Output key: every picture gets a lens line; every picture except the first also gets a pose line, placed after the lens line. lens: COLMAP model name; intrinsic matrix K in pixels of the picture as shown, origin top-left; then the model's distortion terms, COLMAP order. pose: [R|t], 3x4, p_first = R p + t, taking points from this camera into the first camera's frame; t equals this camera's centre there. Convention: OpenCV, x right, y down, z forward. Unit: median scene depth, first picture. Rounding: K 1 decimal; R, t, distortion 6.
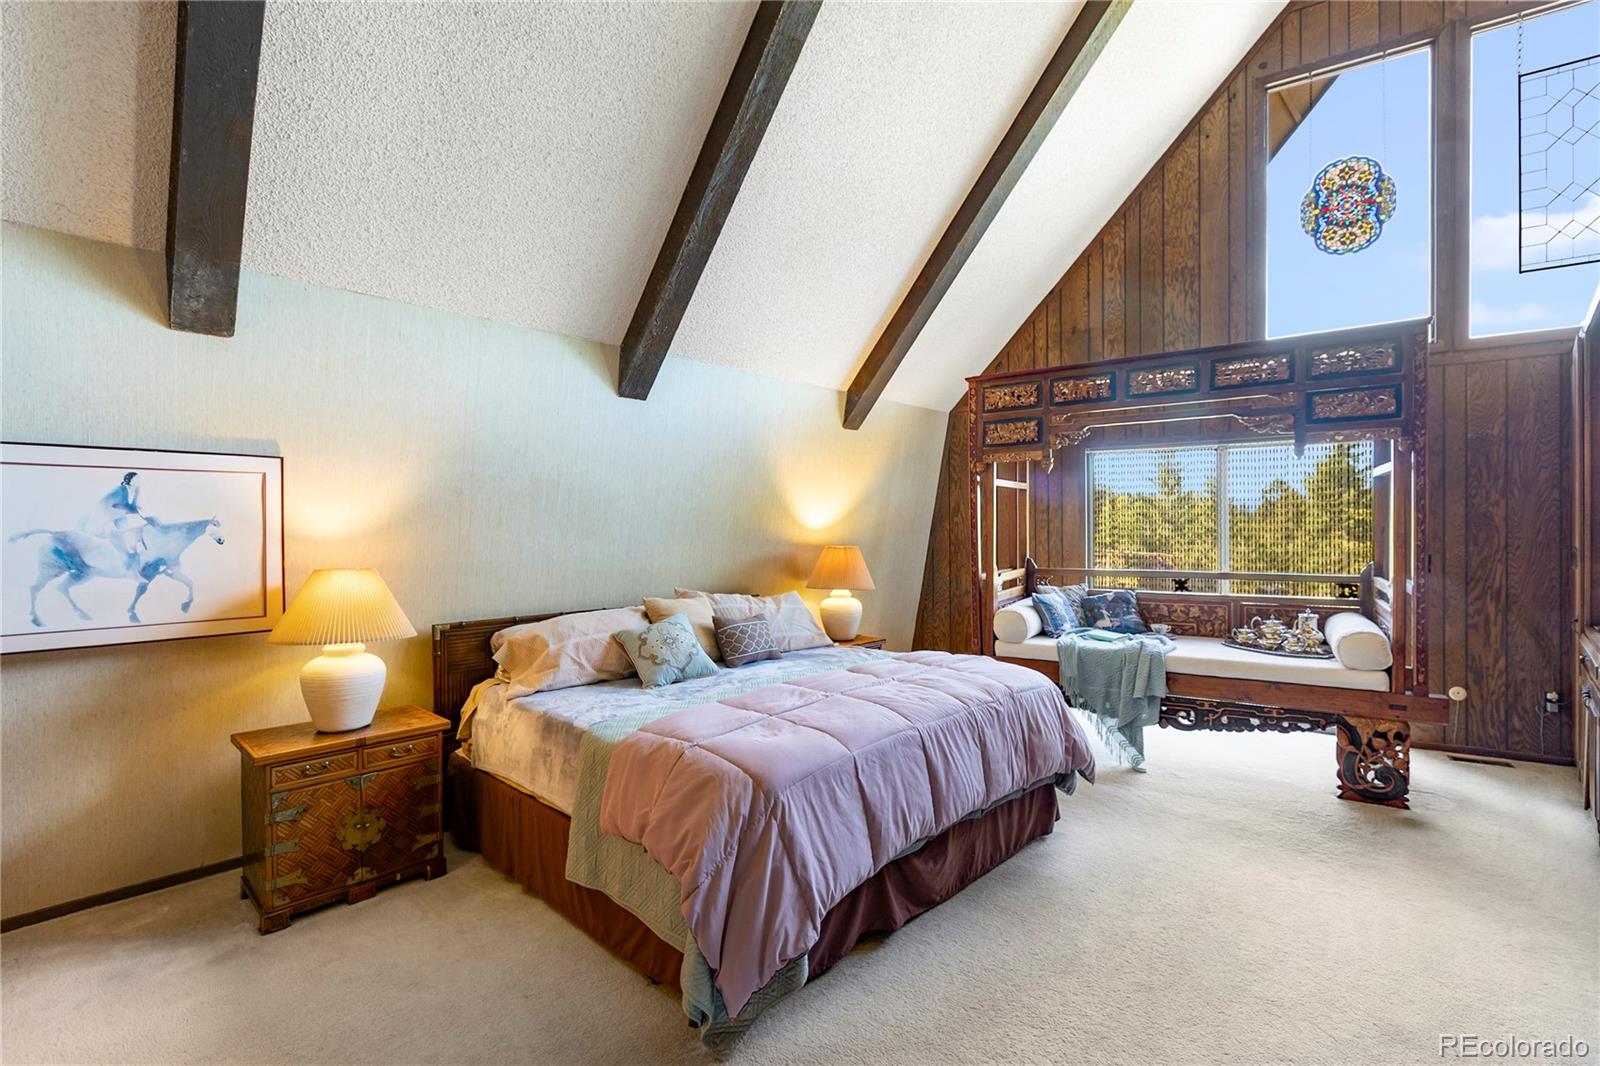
lens RADIAL K [[715.6, 0, 810.5], [0, 715.6, 536.6], [0, 0, 1]] dist [0.002493, -0.000293]
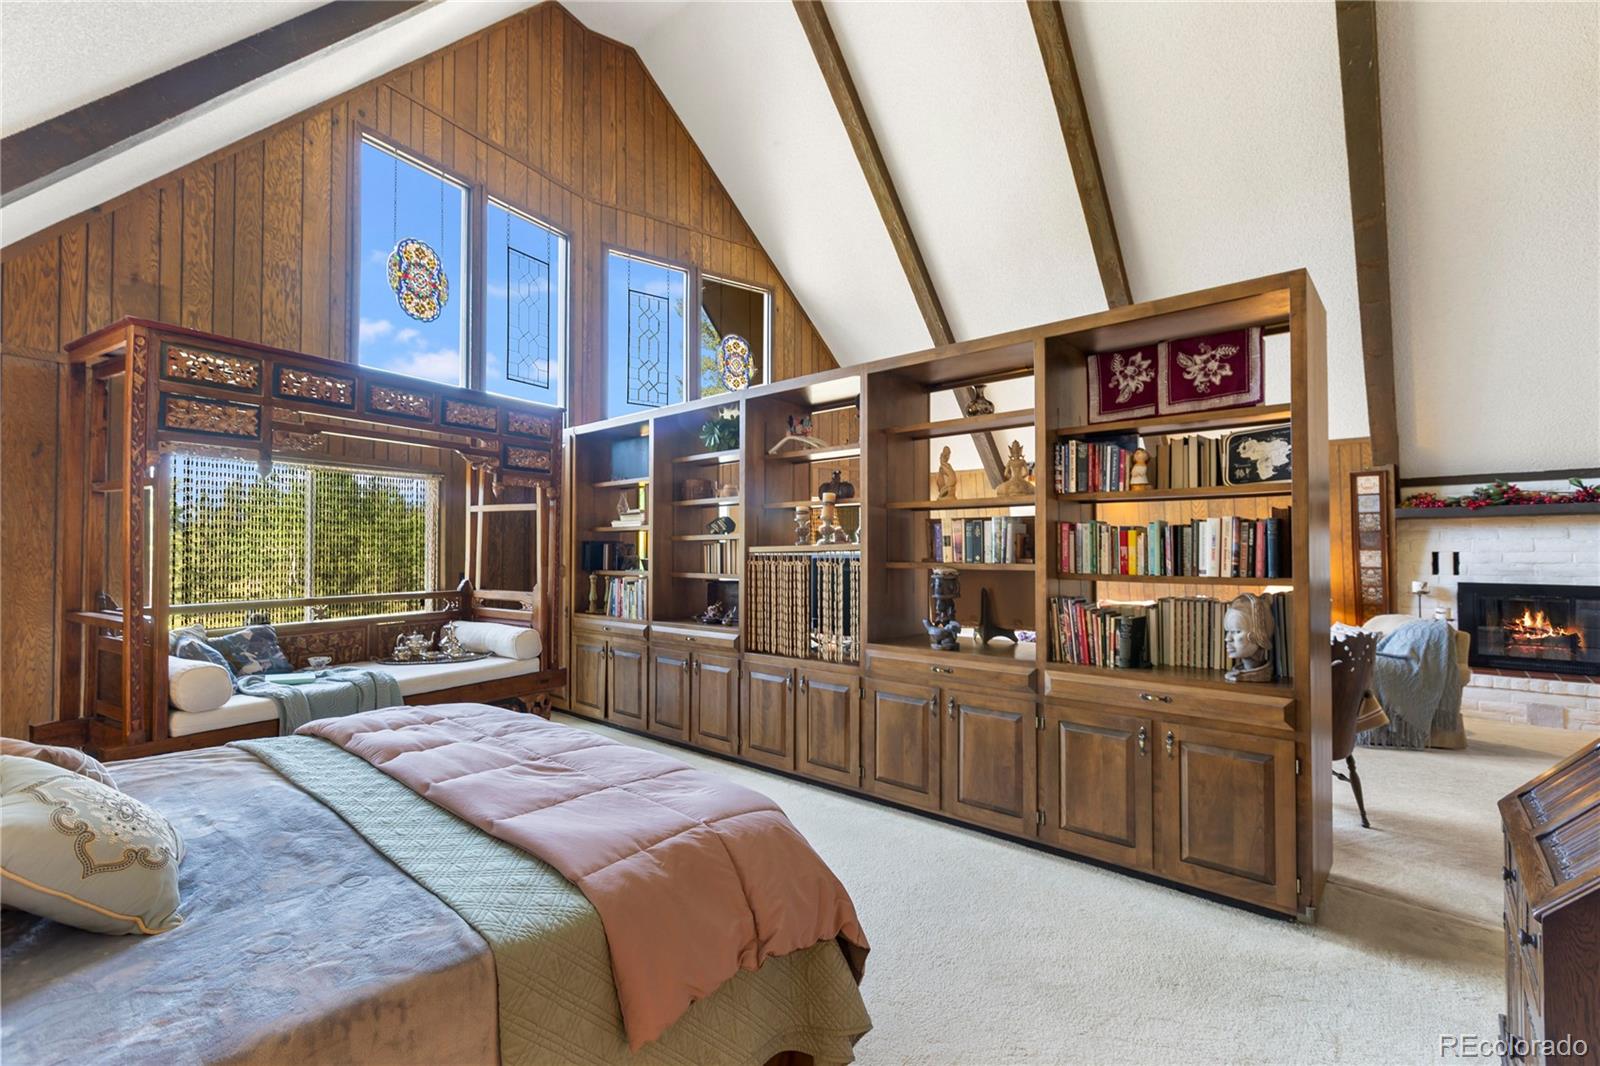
lens RADIAL K [[715.6, 0, 807.8], [0, 715.6, 535.0], [0, 0, 1]] dist [0.002493, -0.000293]
pose [[-0.048428, 0.030936, 0.998348, -0.440923], [0.011185, 0.999474, -0.030428, 0.002185], [-0.998764, 0.009693, -0.048748, 0.408650]]
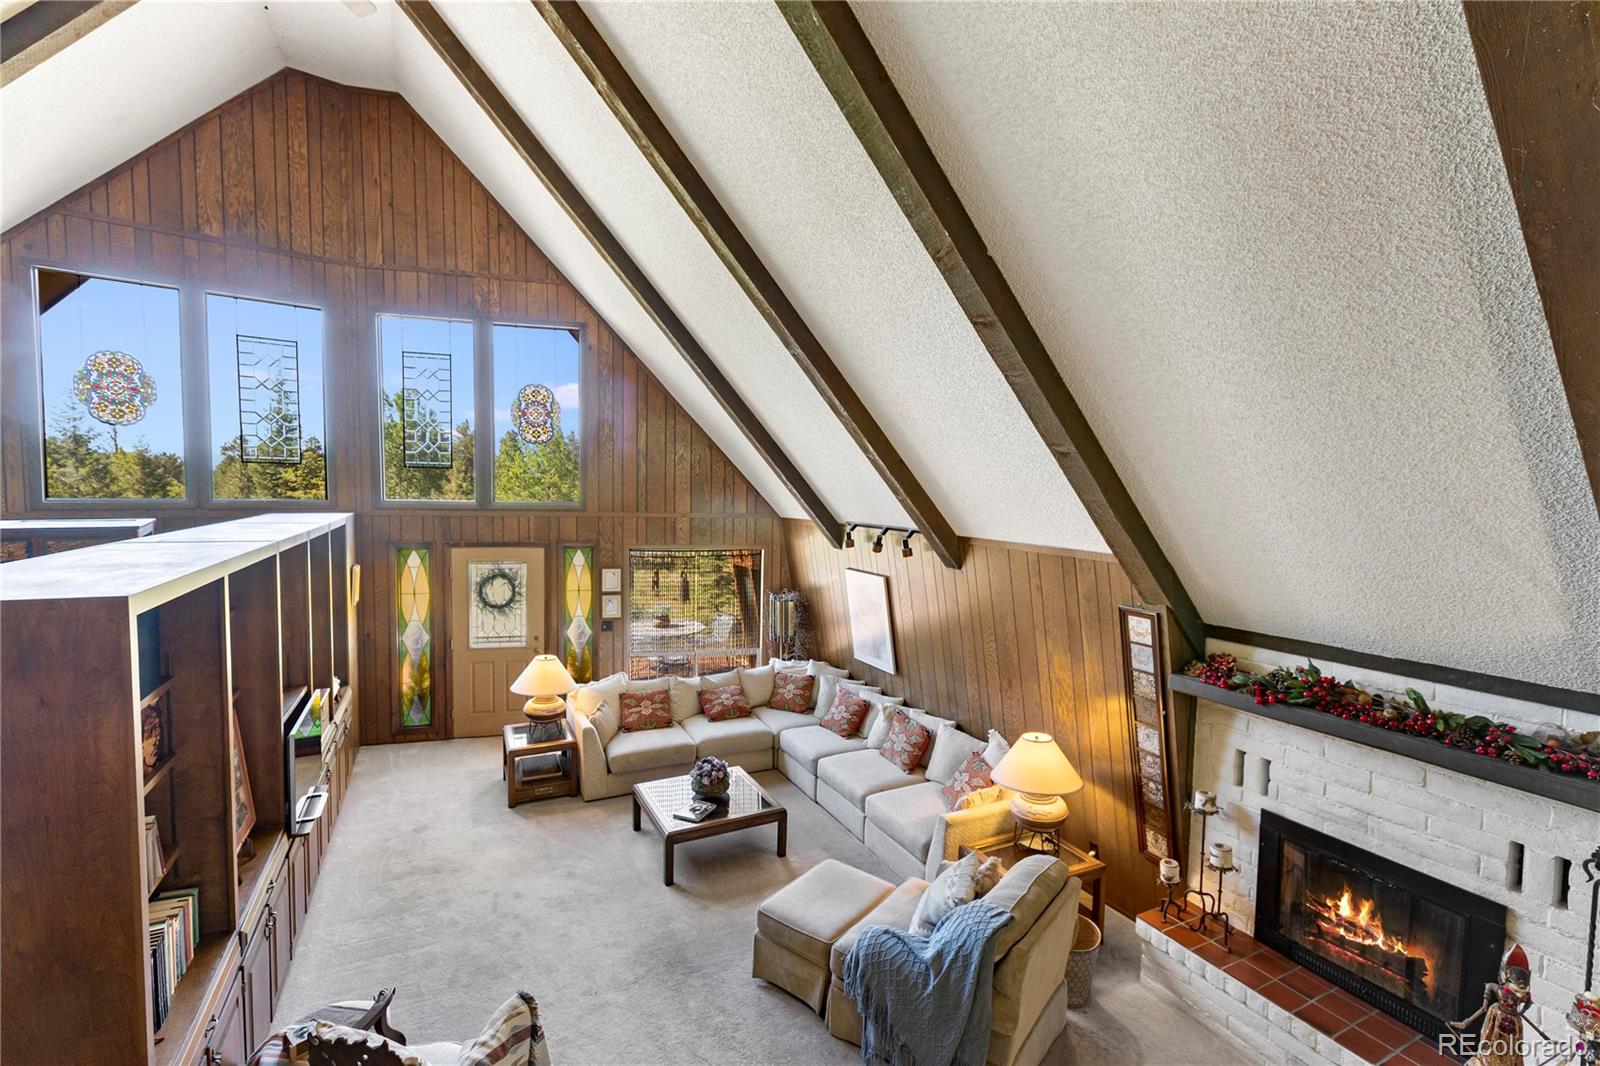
lens RADIAL K [[715.6, 0, 809.5], [0, 715.6, 534.6], [0, 0, 1]] dist [0.002493, -0.000293]
pose [[0.316679, -0.045474, 0.947442, -0.091620], [-0.012077, 0.998576, 0.051965, -0.271519], [-0.948456, -0.027898, 0.315679, -0.588132]]
